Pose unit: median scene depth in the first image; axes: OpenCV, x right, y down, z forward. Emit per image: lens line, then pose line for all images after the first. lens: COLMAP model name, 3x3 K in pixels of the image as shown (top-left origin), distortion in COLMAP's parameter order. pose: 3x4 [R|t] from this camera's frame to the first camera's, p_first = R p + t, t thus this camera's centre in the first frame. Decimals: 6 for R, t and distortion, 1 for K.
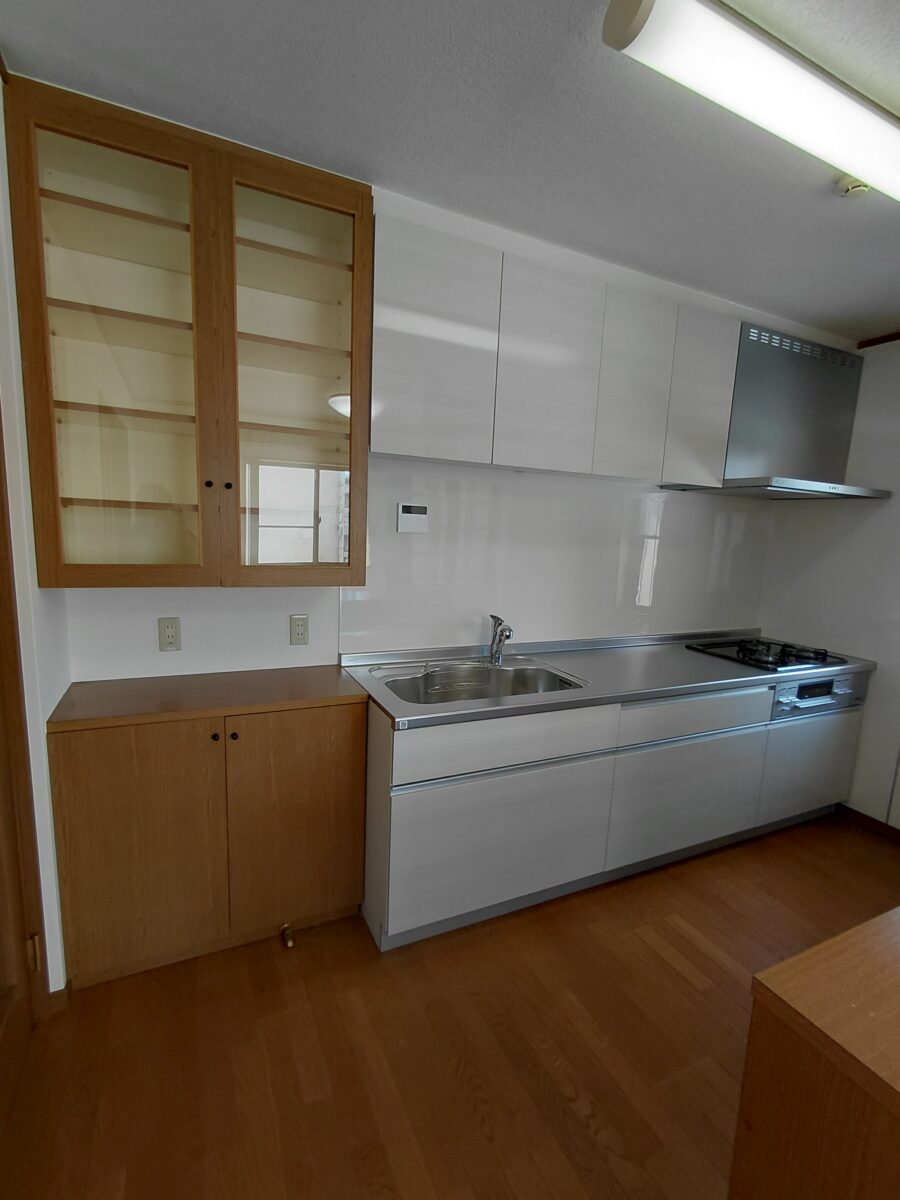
lens RADIAL K [[560.2, 0, 446.1], [0, 560.2, 609.6], [0, 0, 1]] dist [-0.002023, -0.000129]
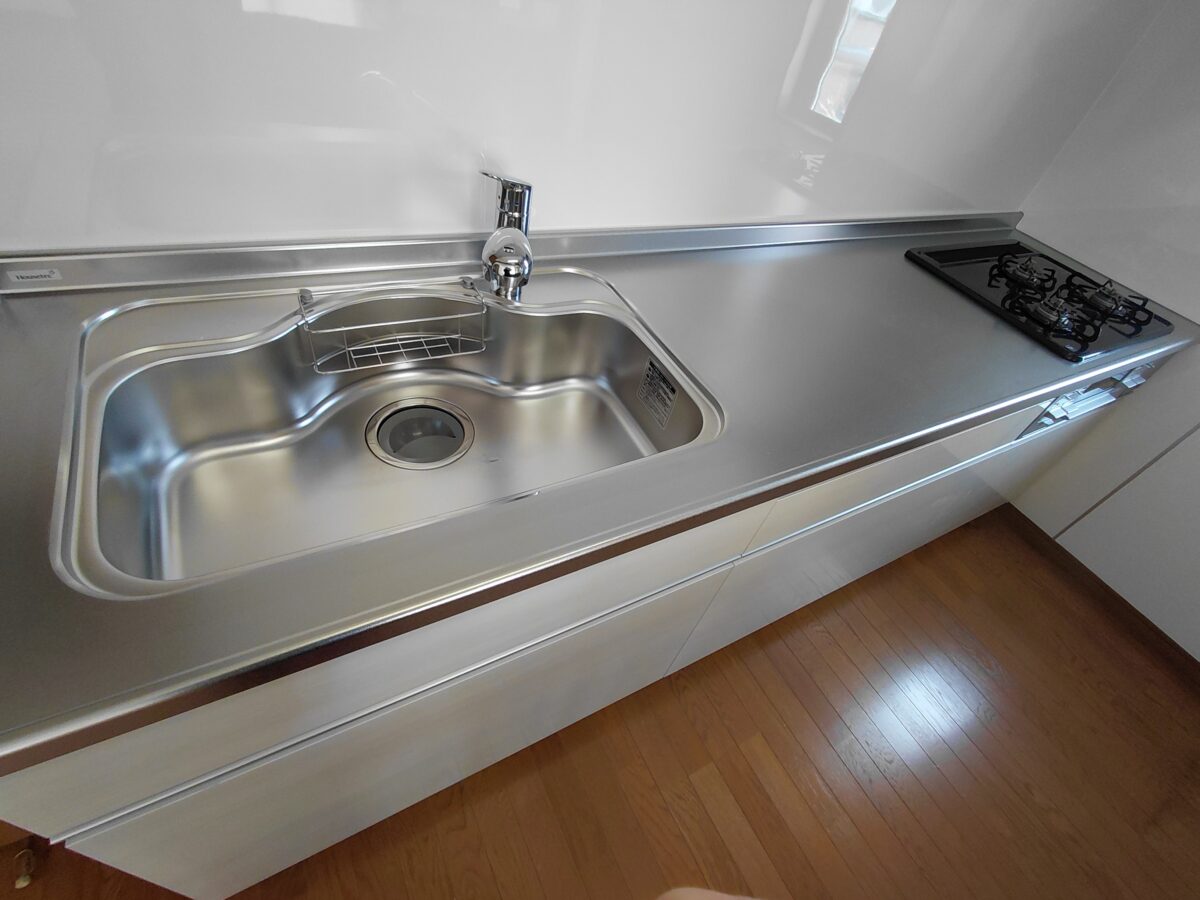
lens RADIAL K [[560.2, 0, 613.6], [0, 560.2, 445.0], [0, 0, 1]] dist [-0.002023, -0.000129]
pose [[0.984689, 0.057106, 0.164700, 0.125044], [-0.143174, 0.803916, 0.577253, -0.070833], [-0.099440, -0.591995, 0.799783, 0.714462]]
